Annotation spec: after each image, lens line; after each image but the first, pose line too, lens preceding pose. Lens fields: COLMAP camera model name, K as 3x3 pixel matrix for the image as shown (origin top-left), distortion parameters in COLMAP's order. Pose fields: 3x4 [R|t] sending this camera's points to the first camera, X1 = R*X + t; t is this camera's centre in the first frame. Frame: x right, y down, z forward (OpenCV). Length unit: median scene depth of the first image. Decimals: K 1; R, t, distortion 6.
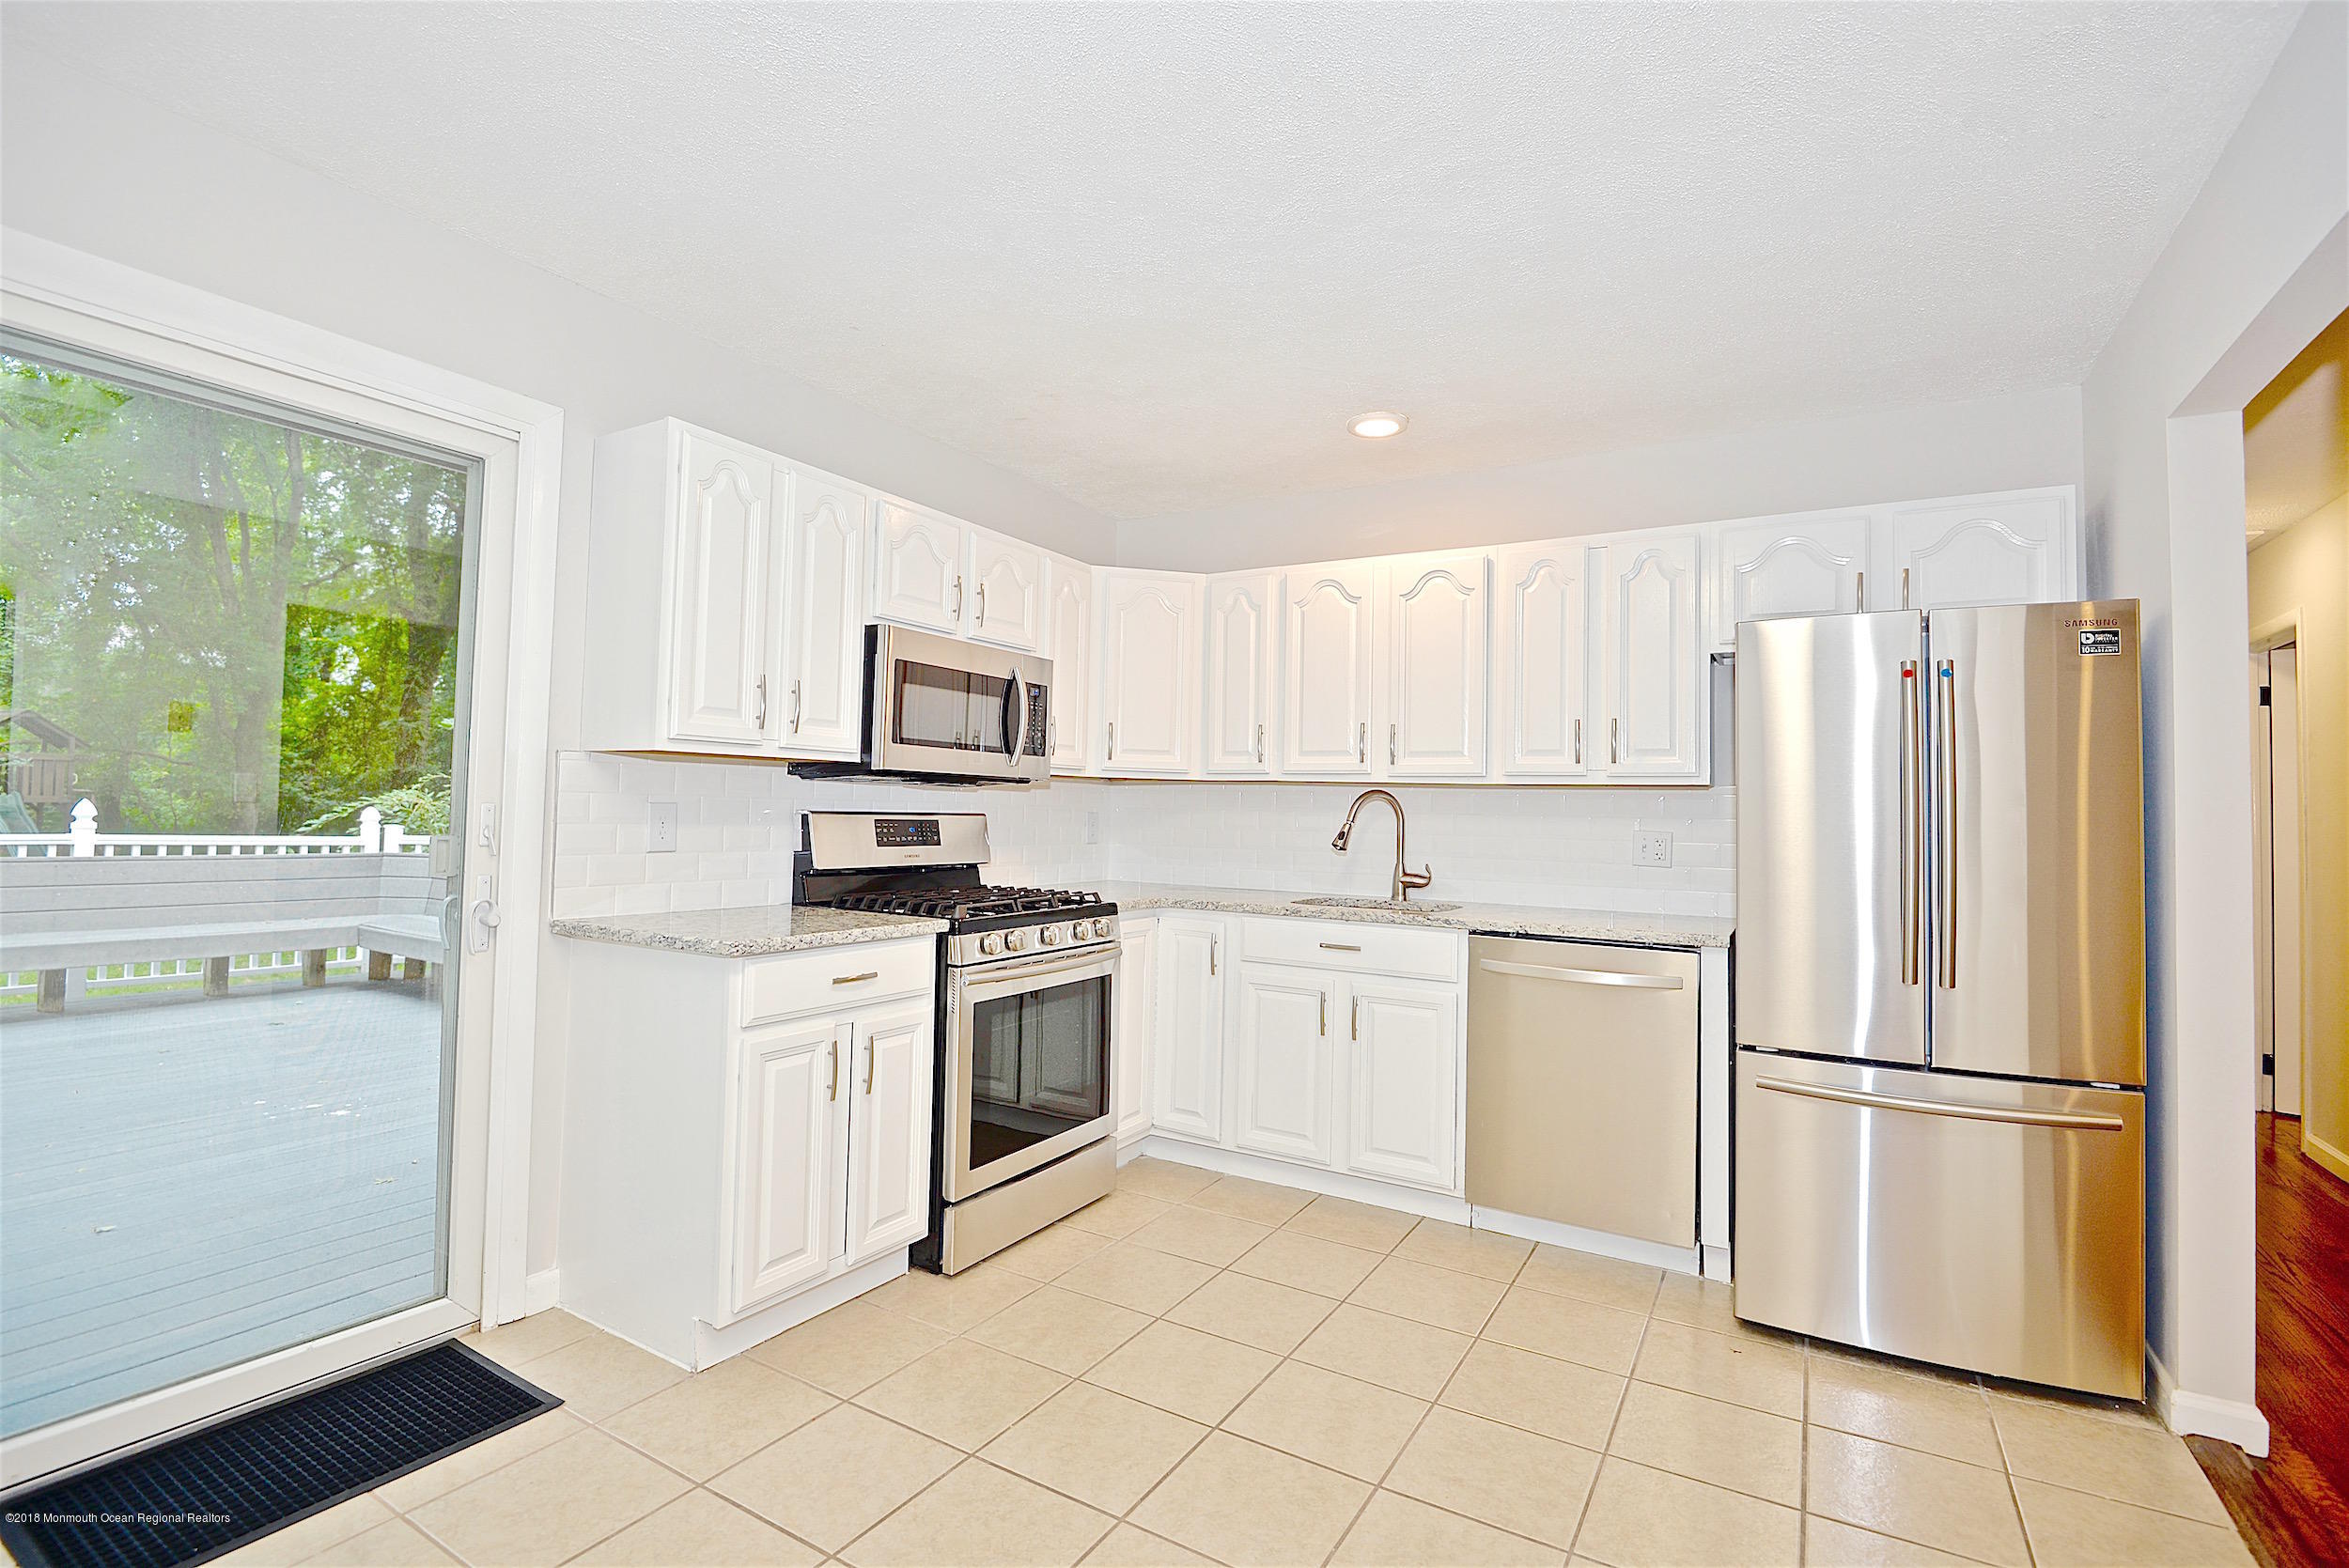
lens RADIAL K [[1083.2, 0, 1156.1], [0, 1083.2, 772.8], [0, 0, 1]] dist [-0.014035, -0.002147]
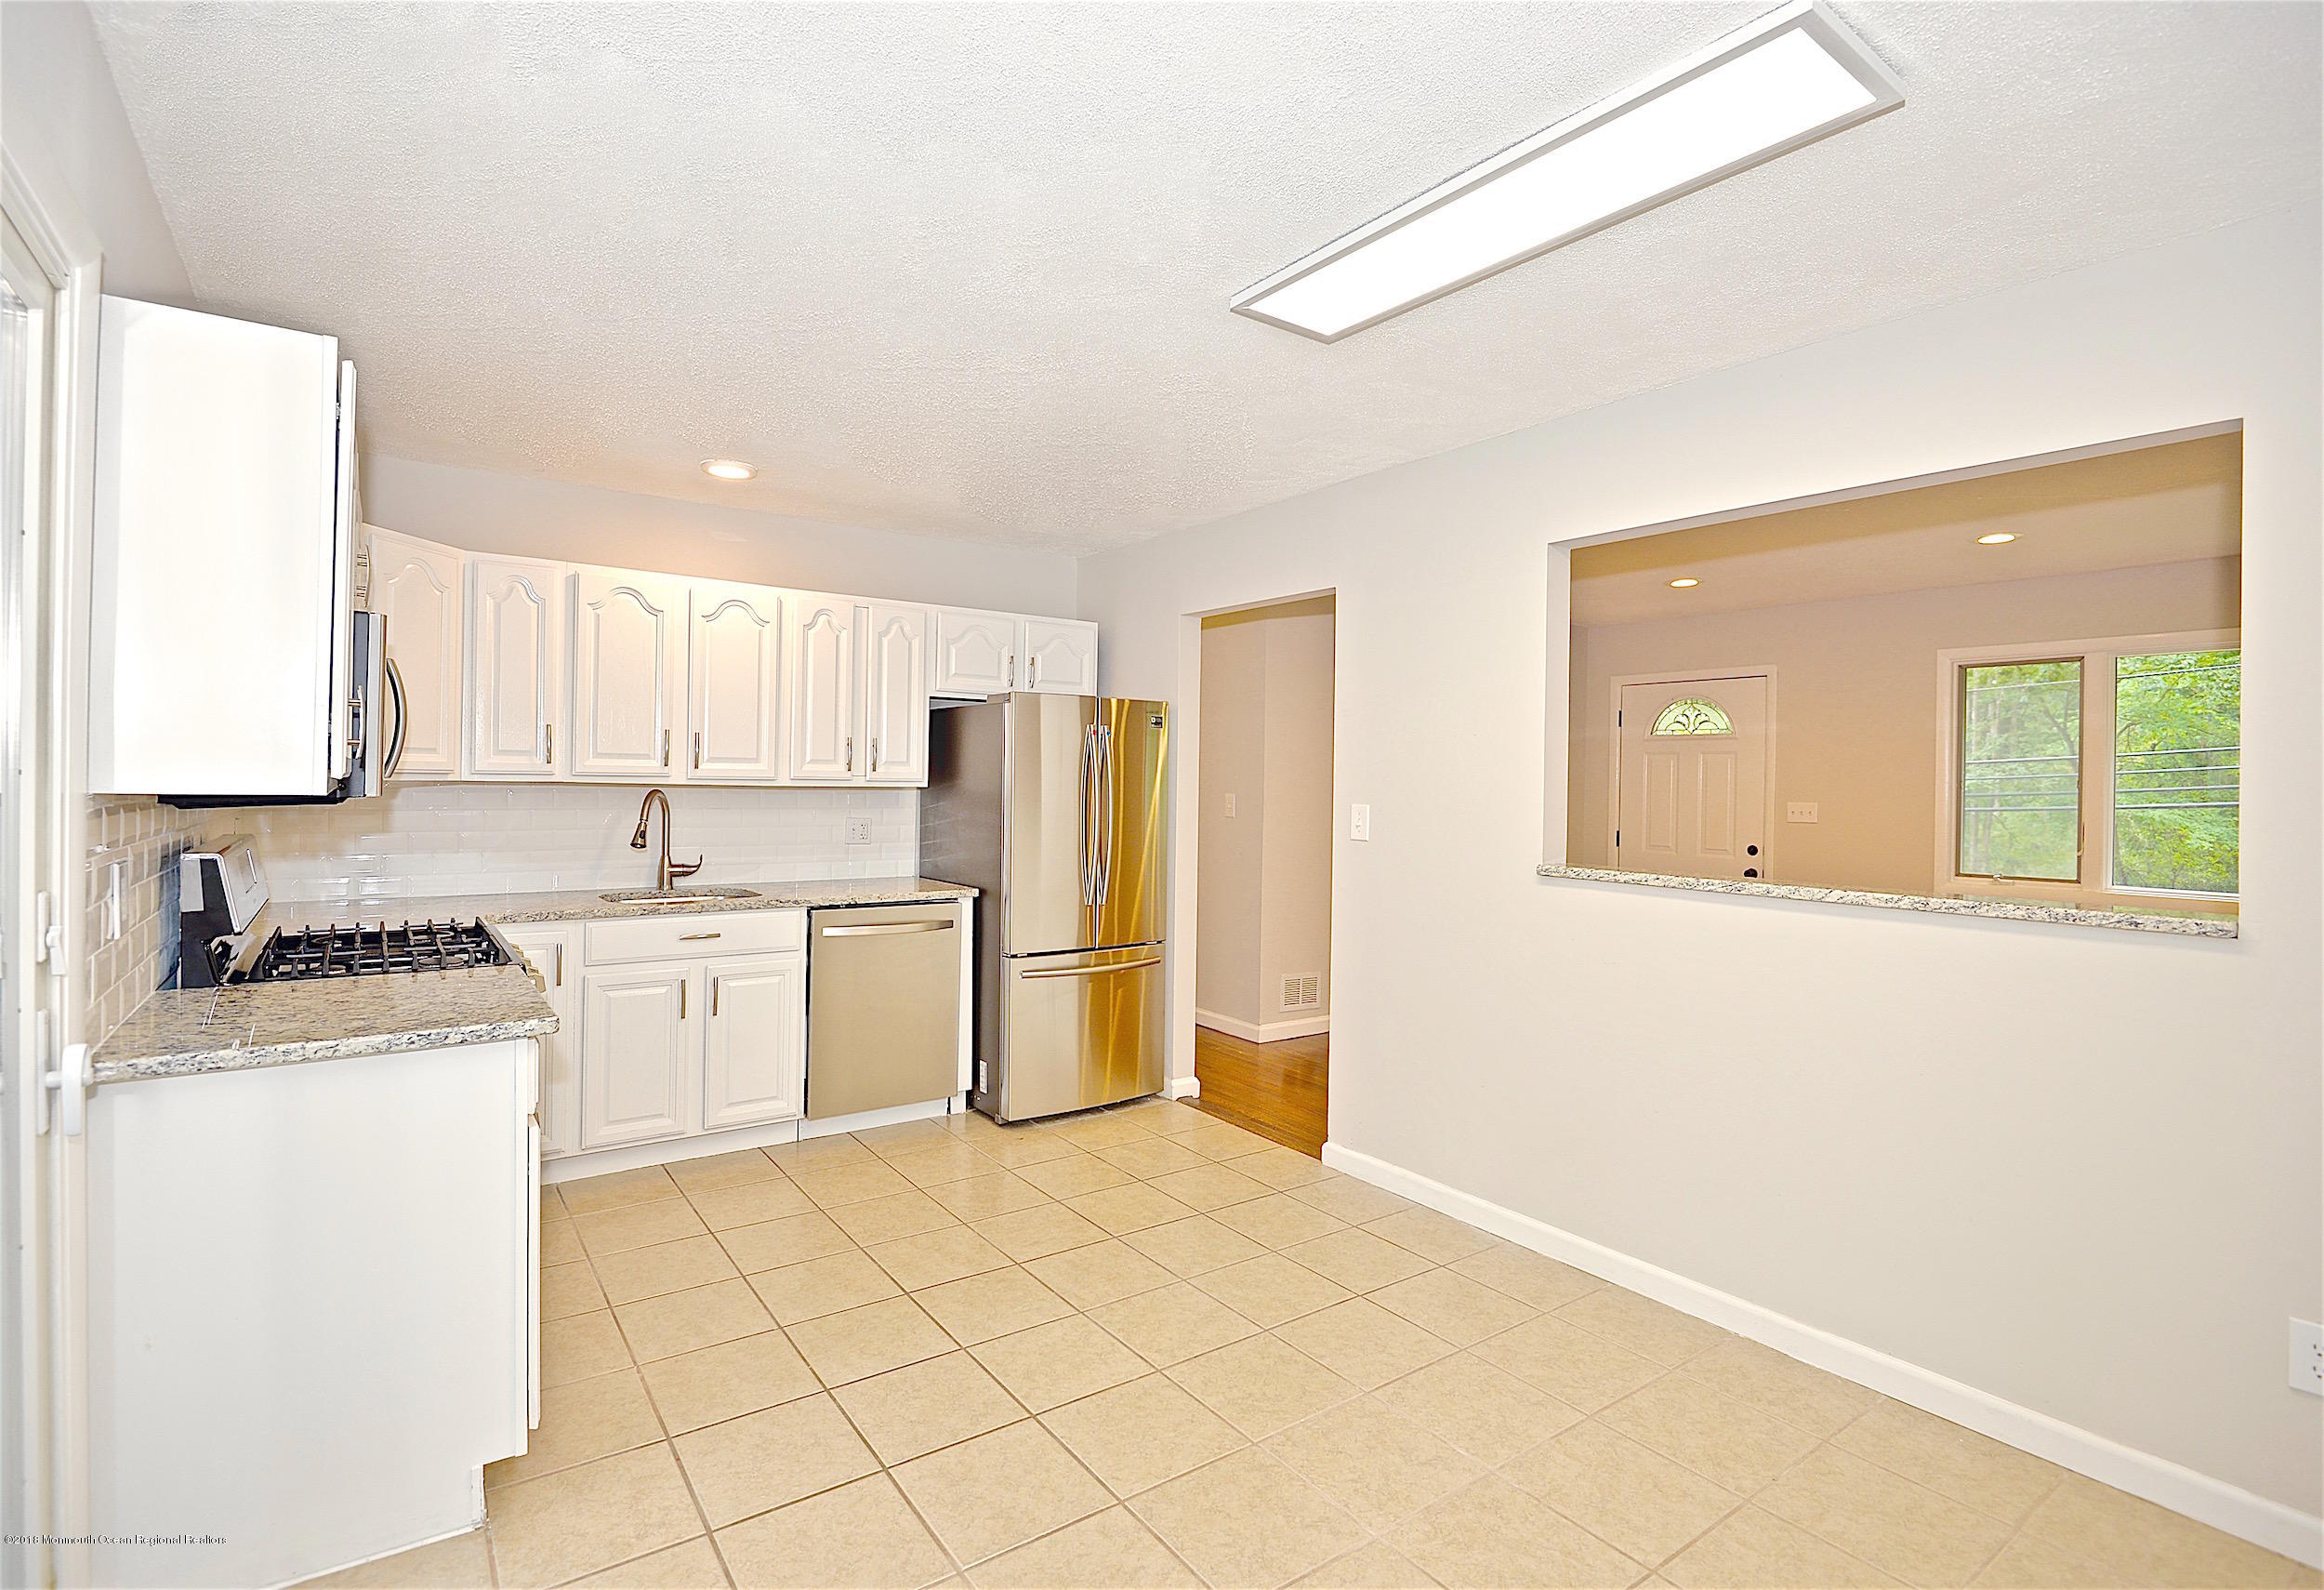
lens RADIAL K [[1119.0, 0, 1122.1], [0, 1119.0, 784.2], [0, 0, 1]] dist [-0.011932, -0.000341]
pose [[0.399436, -0.021889, 0.916500, -0.699661], [-0.038888, 0.998411, 0.040794, -0.058814], [-0.915936, -0.051935, 0.397950, 0.148644]]
